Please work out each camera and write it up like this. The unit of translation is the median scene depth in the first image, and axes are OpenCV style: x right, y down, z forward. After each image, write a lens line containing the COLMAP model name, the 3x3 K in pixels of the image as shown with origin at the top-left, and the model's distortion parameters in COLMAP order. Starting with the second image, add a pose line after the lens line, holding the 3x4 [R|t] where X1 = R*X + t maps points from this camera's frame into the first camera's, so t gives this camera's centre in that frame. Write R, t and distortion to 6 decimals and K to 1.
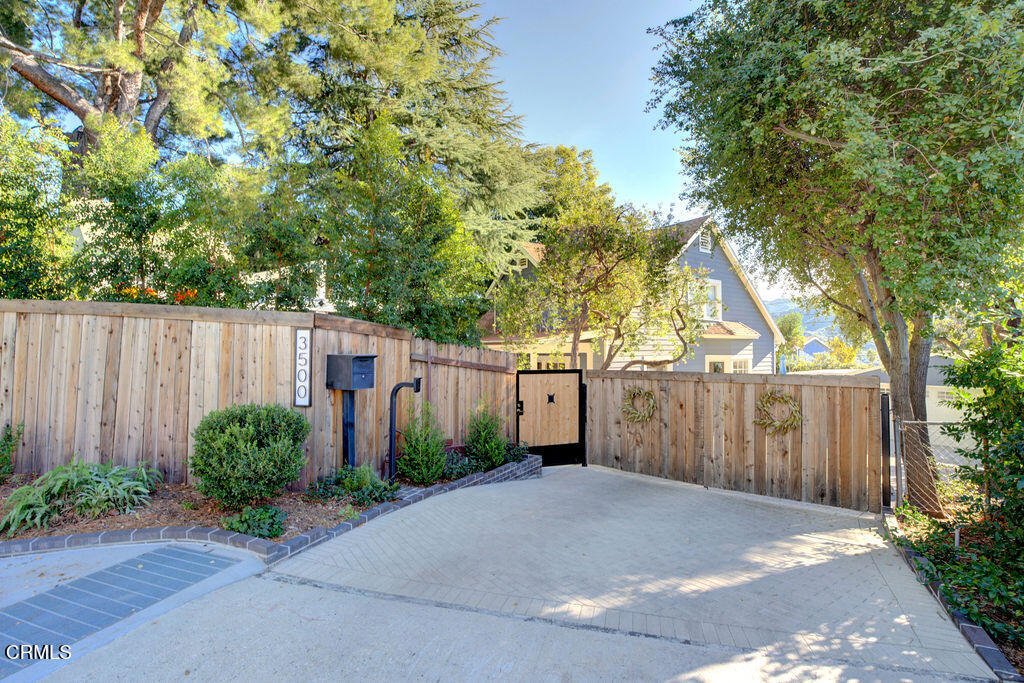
lens RADIAL K [[472.4, 0, 512.8], [0, 472.4, 326.1], [0, 0, 1]] dist [-0.051527, 0.000707]
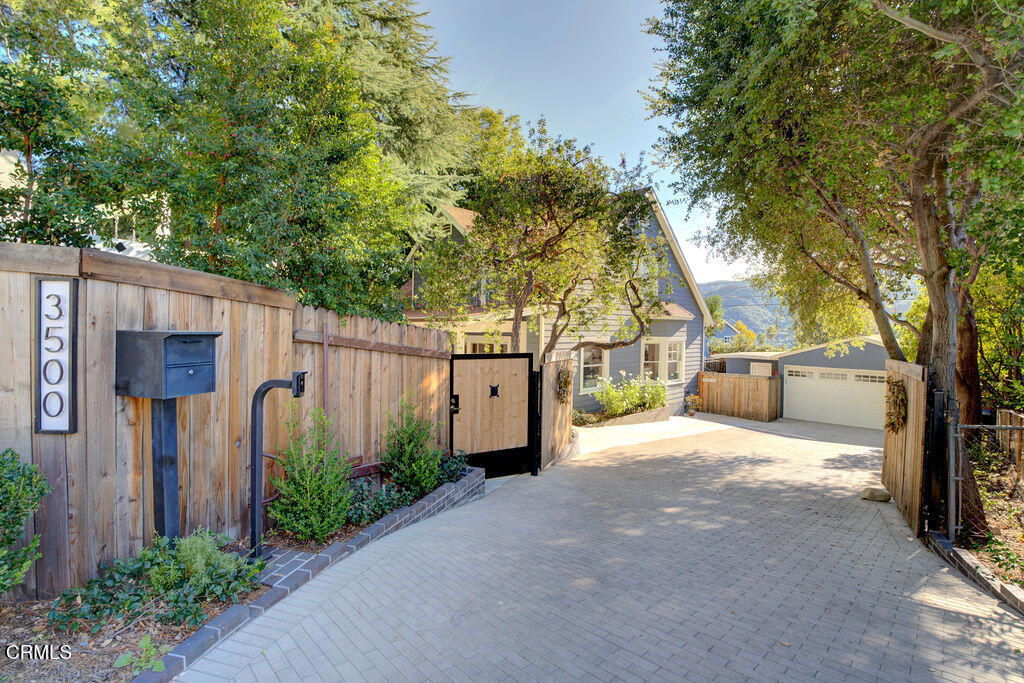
lens RADIAL K [[472.4, 0, 512.8], [0, 472.4, 326.1], [0, 0, 1]] dist [-0.051527, 0.000707]
pose [[0.983365, 0.011347, 0.181284, -0.031557], [-0.019040, 0.998988, 0.040753, 0.015854], [-0.180638, -0.043527, 0.982586, 0.249127]]
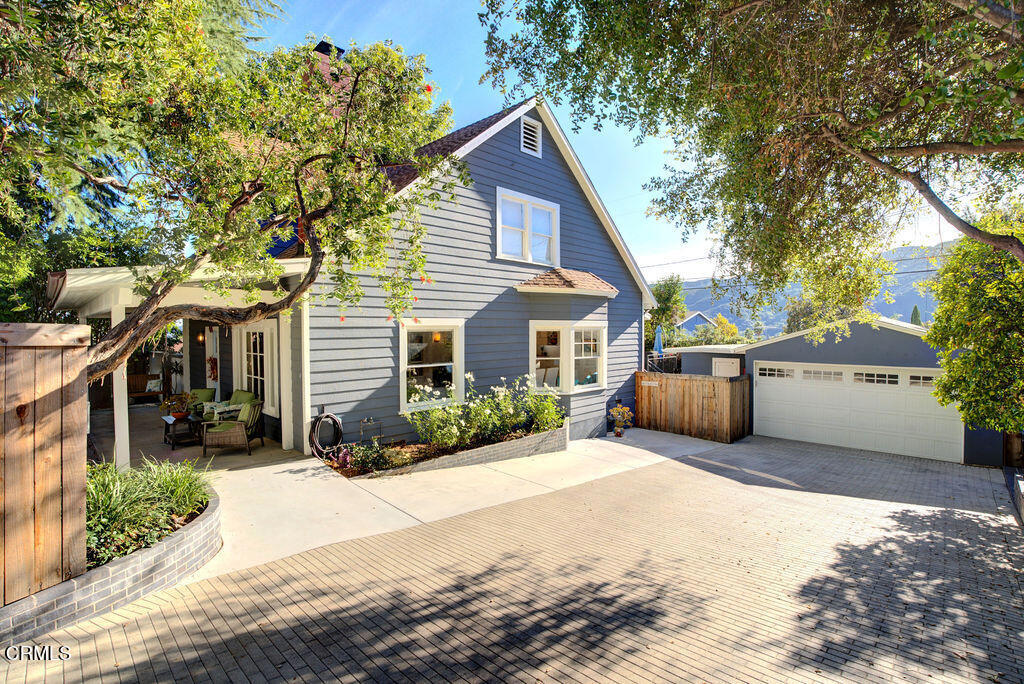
lens RADIAL K [[472.4, 0, 512.8], [0, 472.4, 326.6], [0, 0, 1]] dist [-0.051527, 0.000707]
pose [[0.980764, -0.003954, 0.195159, 0.566329], [-0.003497, 0.999278, 0.037822, 0.099469], [-0.195168, -0.037777, 0.980042, 0.828976]]
